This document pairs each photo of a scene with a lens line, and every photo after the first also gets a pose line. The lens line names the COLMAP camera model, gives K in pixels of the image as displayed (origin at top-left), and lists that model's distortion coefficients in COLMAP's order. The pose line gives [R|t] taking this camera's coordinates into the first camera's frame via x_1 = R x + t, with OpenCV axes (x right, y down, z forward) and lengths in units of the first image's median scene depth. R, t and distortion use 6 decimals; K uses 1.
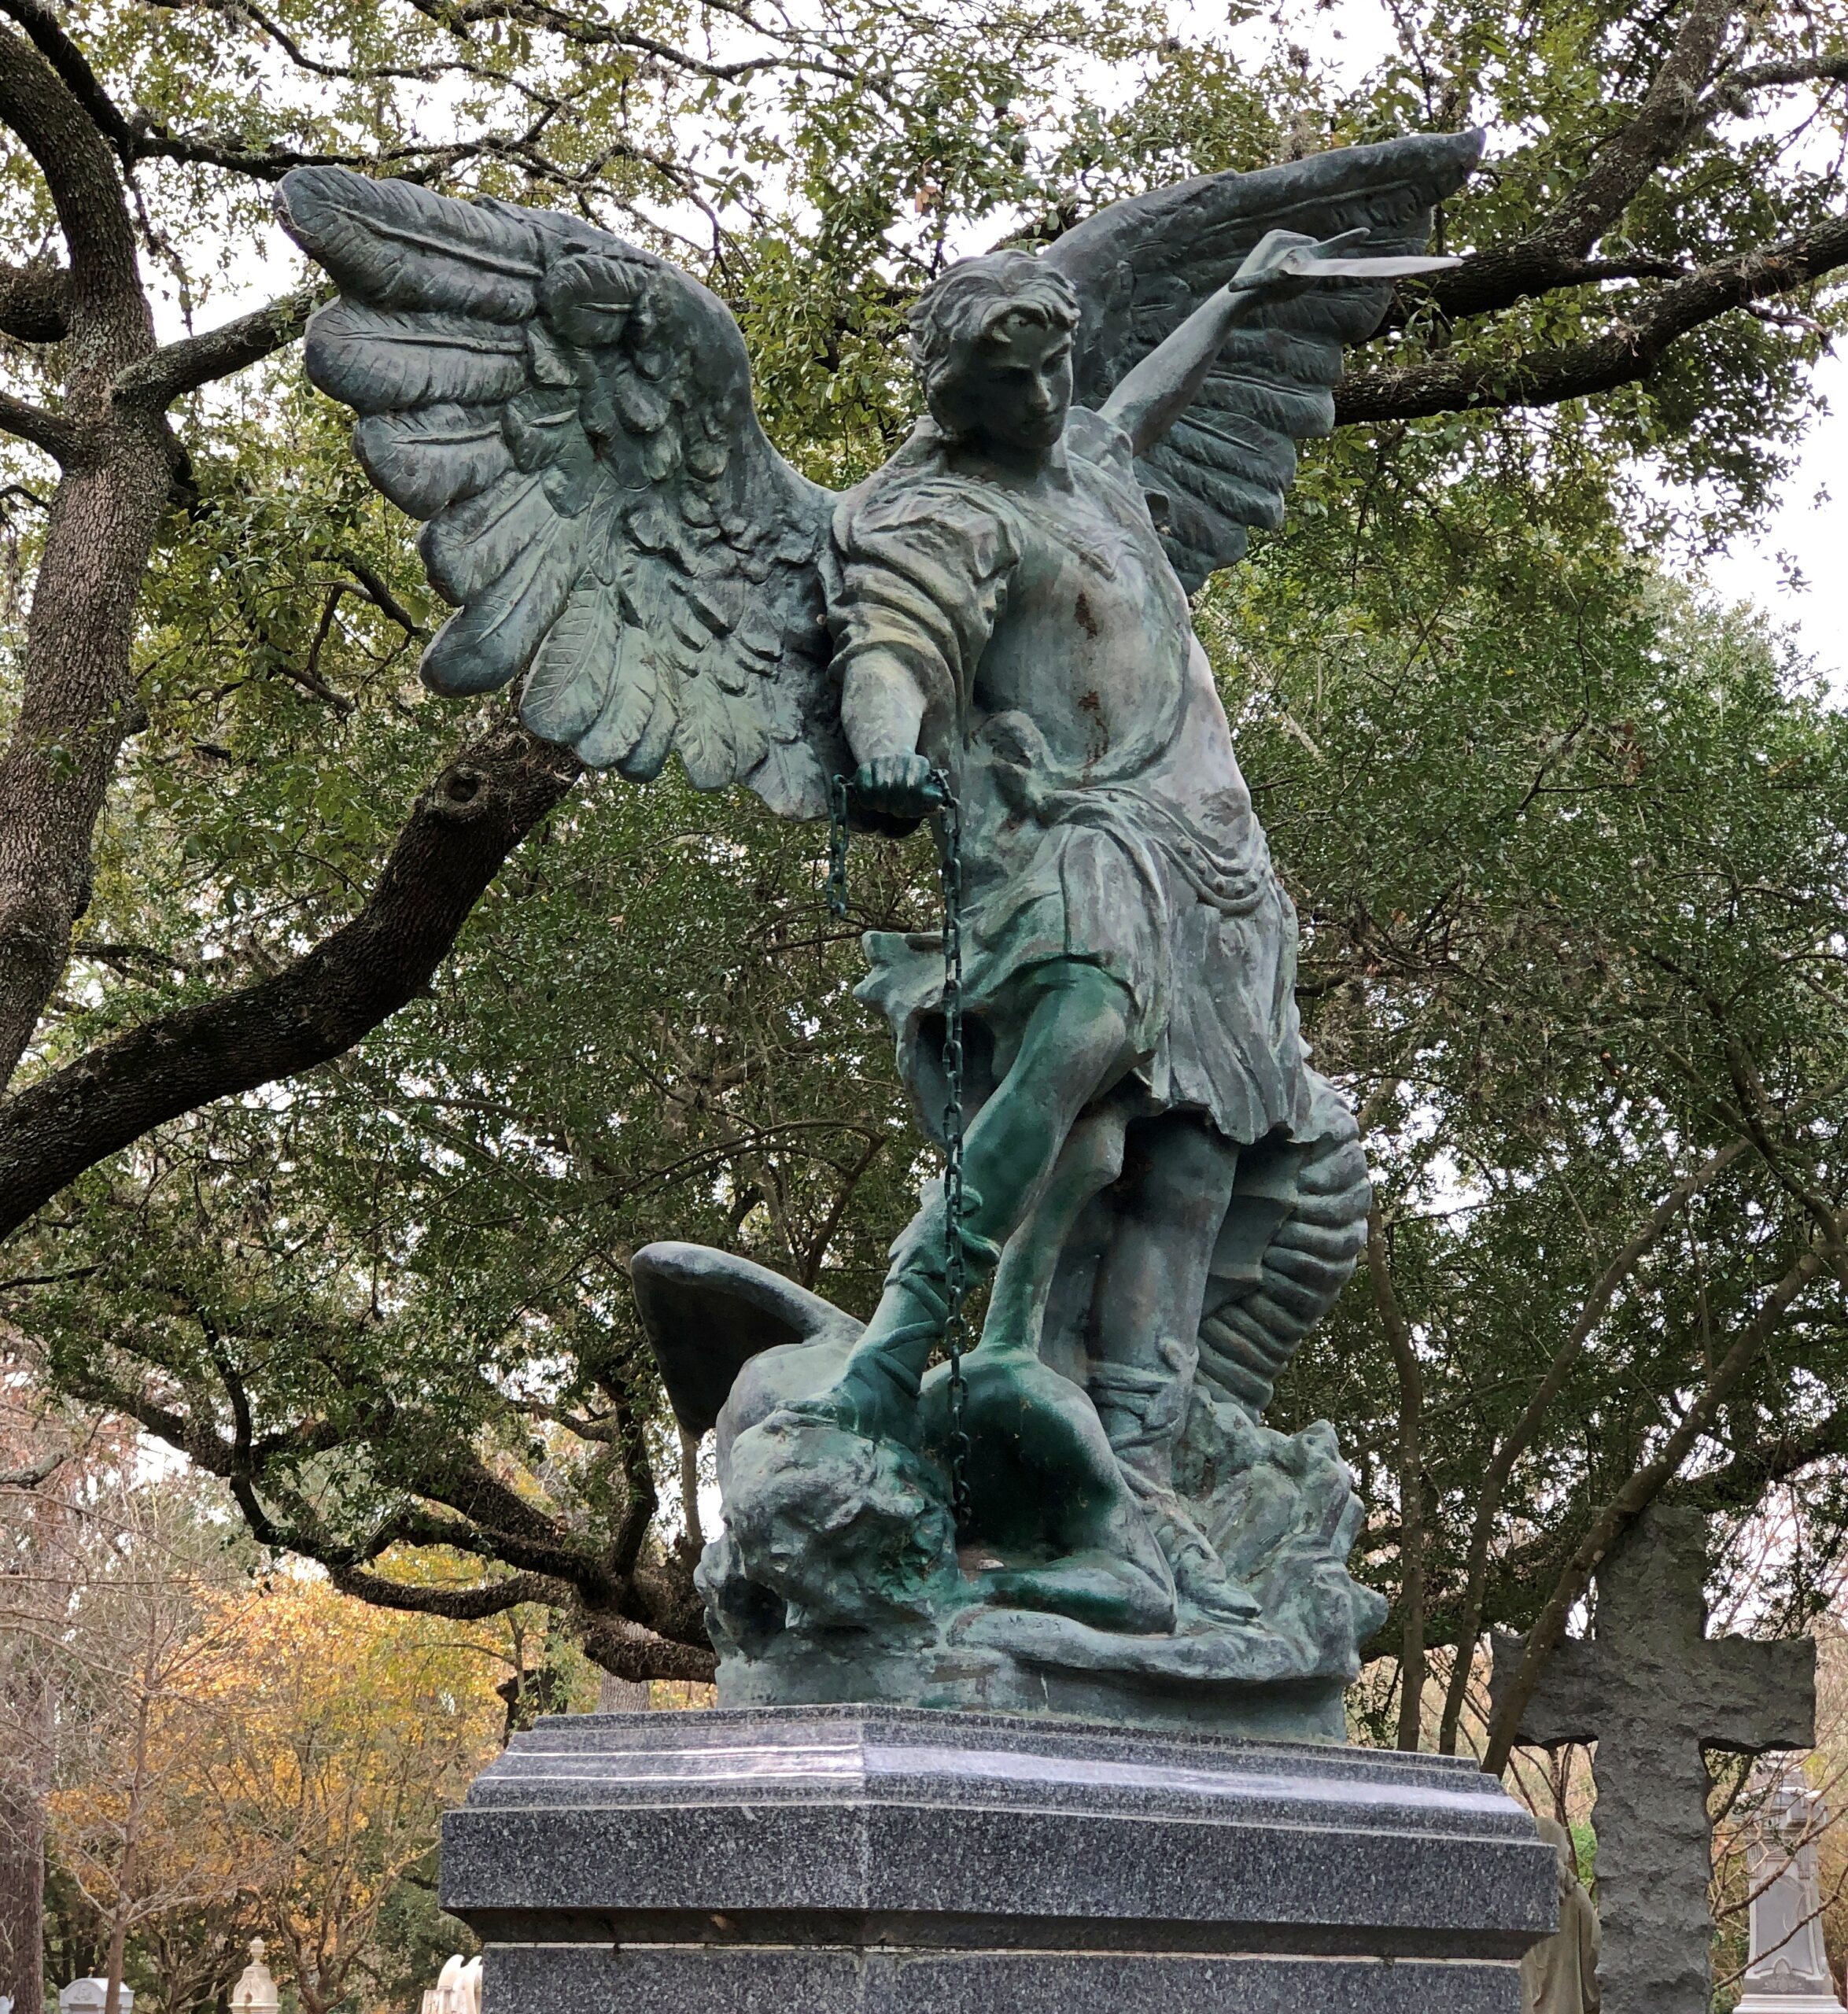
lens RADIAL K [[3737.9, 0, 925.5], [0, 3737.9, 1001.5], [0, 0, 1]] dist [0.062757, 0.000000]
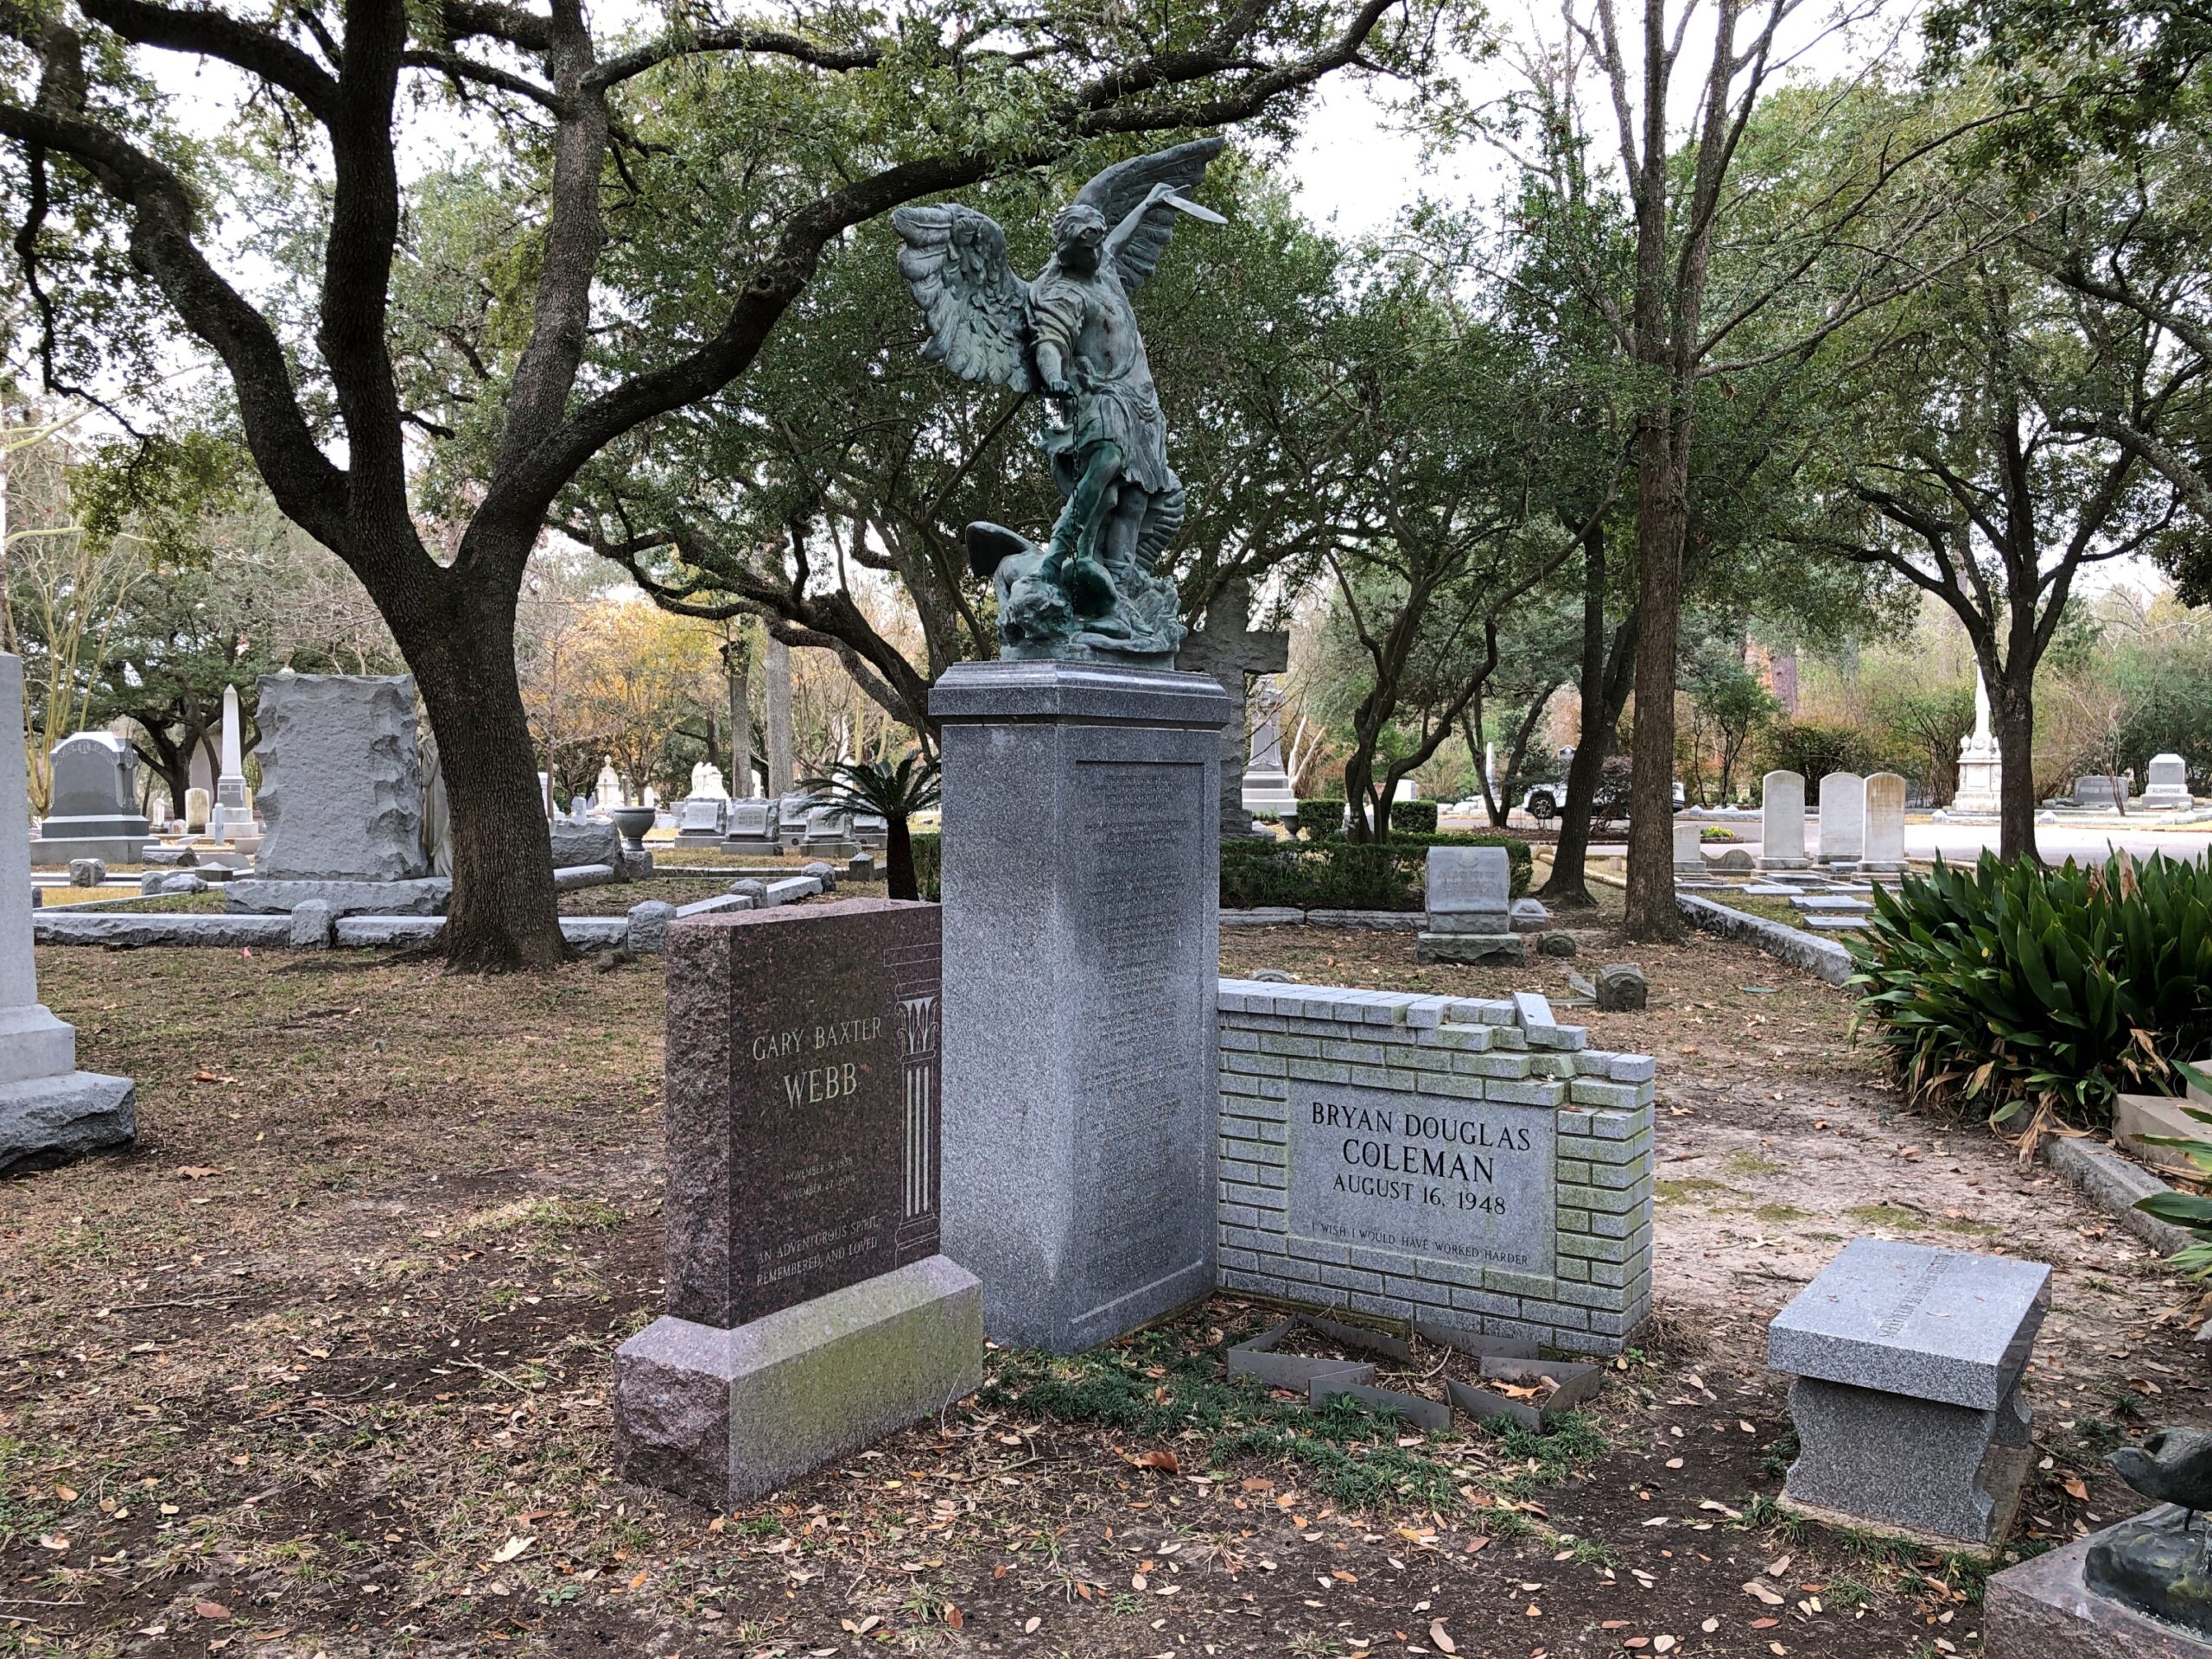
lens RADIAL K [[1795.6, 0, 1100.2], [0, 1795.6, 829.7], [0, 0, 1]] dist [-0.037517, -0.003216]
pose [[0.991129, -0.011708, 0.132389, -0.174780], [-0.025657, 0.960520, 0.277025, -0.115692], [-0.130405, -0.277964, 0.951699, -0.597571]]
